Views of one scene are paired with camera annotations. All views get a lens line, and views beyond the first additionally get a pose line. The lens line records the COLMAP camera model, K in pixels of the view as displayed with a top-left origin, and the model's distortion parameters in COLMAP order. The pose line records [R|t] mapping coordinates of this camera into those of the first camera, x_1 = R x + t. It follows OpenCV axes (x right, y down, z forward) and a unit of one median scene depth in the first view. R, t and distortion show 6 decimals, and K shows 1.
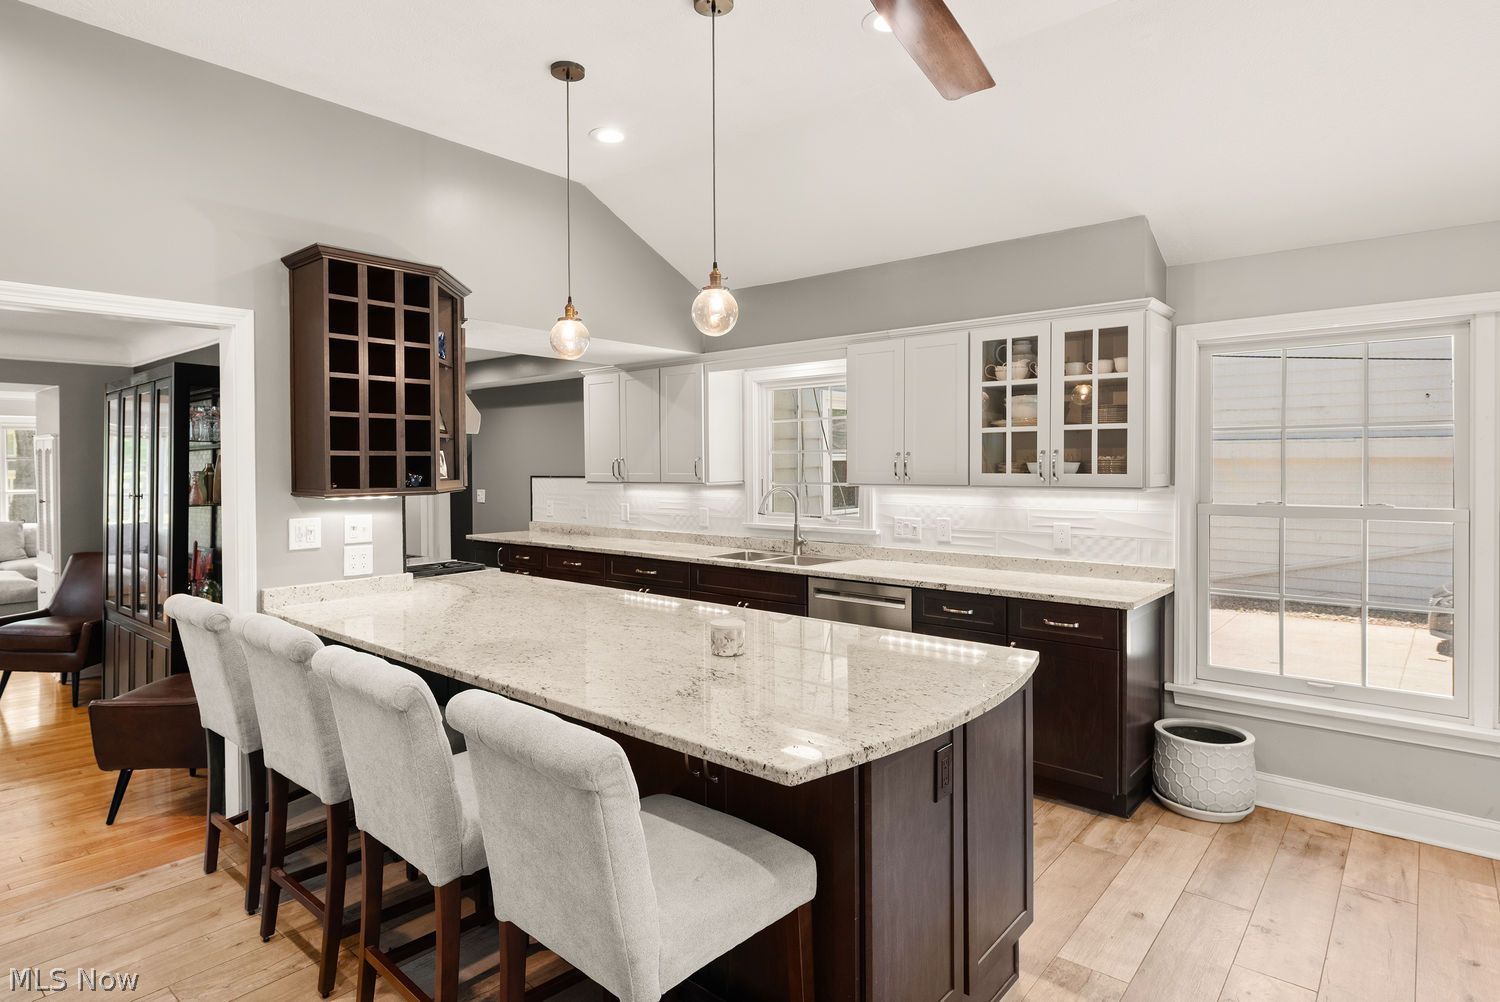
lens RADIAL K [[809.6, 0, 698.9], [0, 809.6, 471.1], [0, 0, 1]] dist [-0.000131, -0.000811]
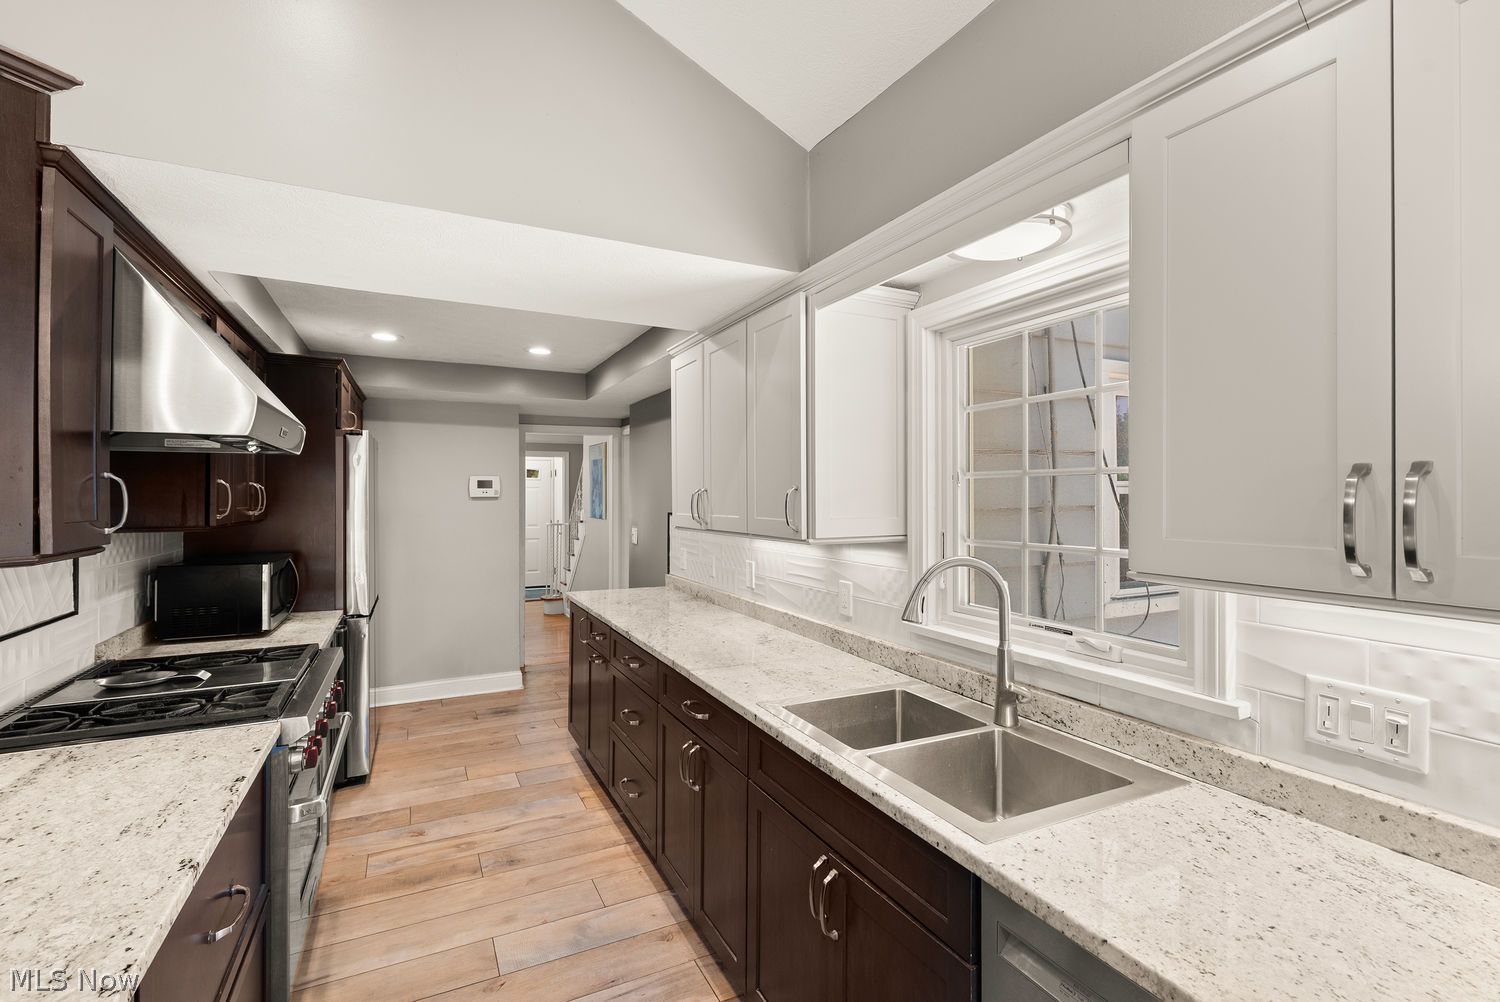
lens RADIAL K [[678.8, 0, 743.3], [0, 678.8, 488.3], [0, 0, 1]] dist [0.008506, -0.003247]
pose [[0.925815, 0.002708, -0.377966, 0.162531], [-0.009871, 0.999807, -0.017014, -0.011487], [0.377847, 0.019483, 0.925663, 0.789895]]
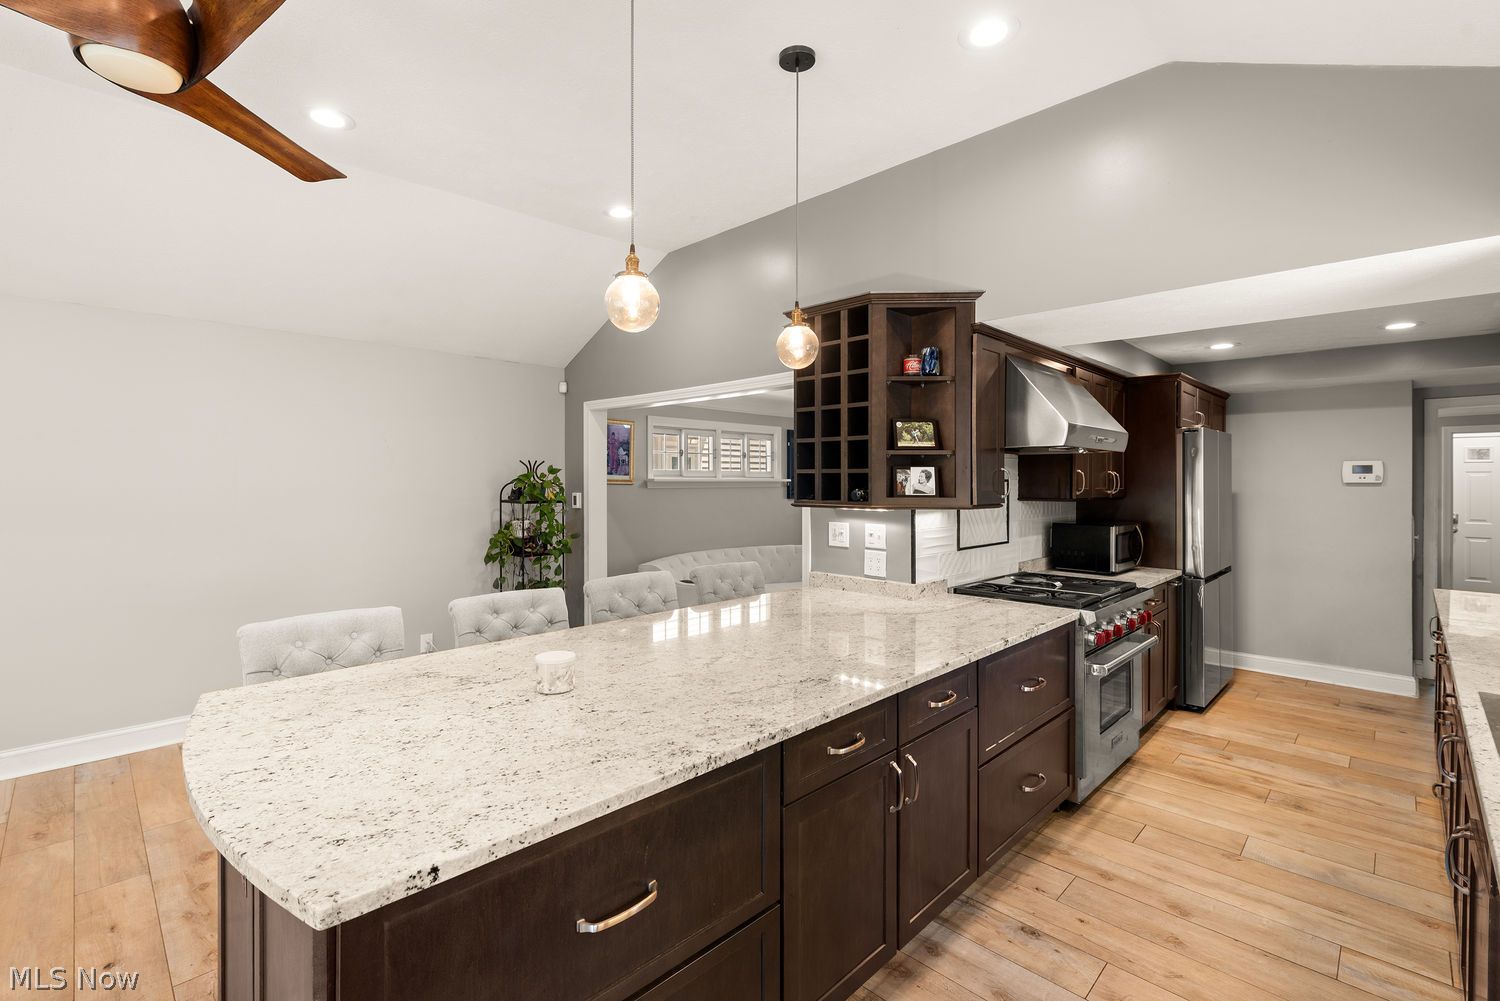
lens RADIAL K [[665.8, 0, 752.8], [0, 665.8, 485.8], [0, 0, 1]] dist [0.005072, -0.001387]
pose [[-0.044757, 0.015749, -0.998874, 0.467231], [-0.012563, 0.999788, 0.016326, -0.012012], [0.998919, 0.013280, -0.044549, 0.756342]]
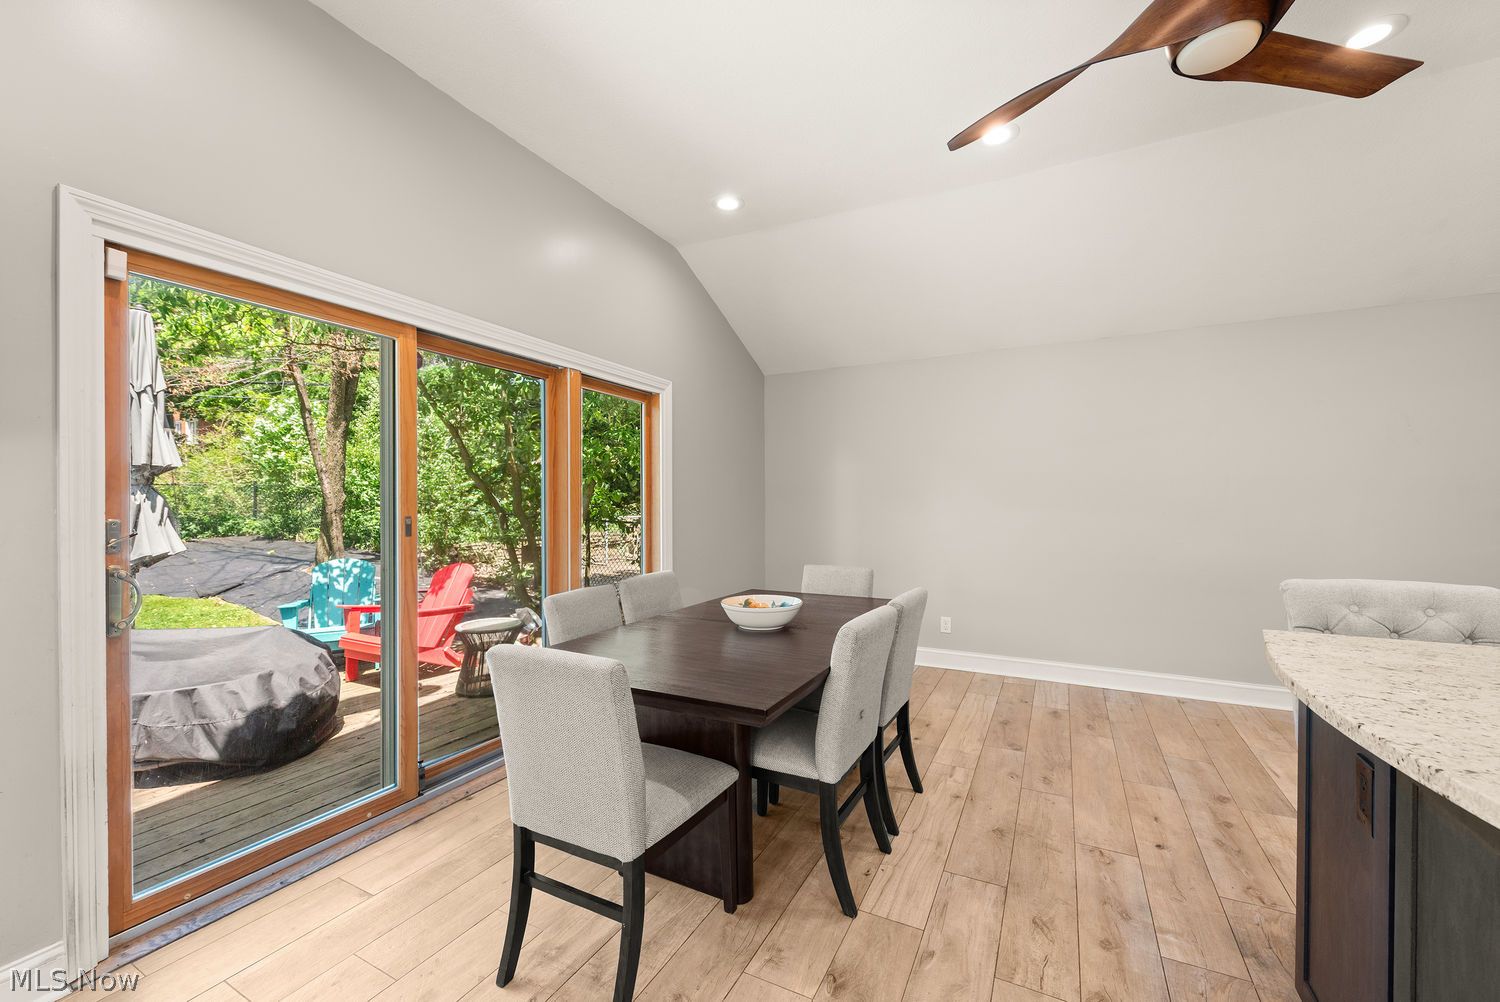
lens RADIAL K [[606.1, 0, 741.8], [0, 606.1, 507.4], [0, 0, 1]] dist [0.008037, -0.002587]
pose [[-0.968950, 0.009337, -0.247081, 0.494130], [0.004261, 0.999769, 0.021073, 0.043213], [0.247221, 0.019366, -0.968766, 0.689661]]
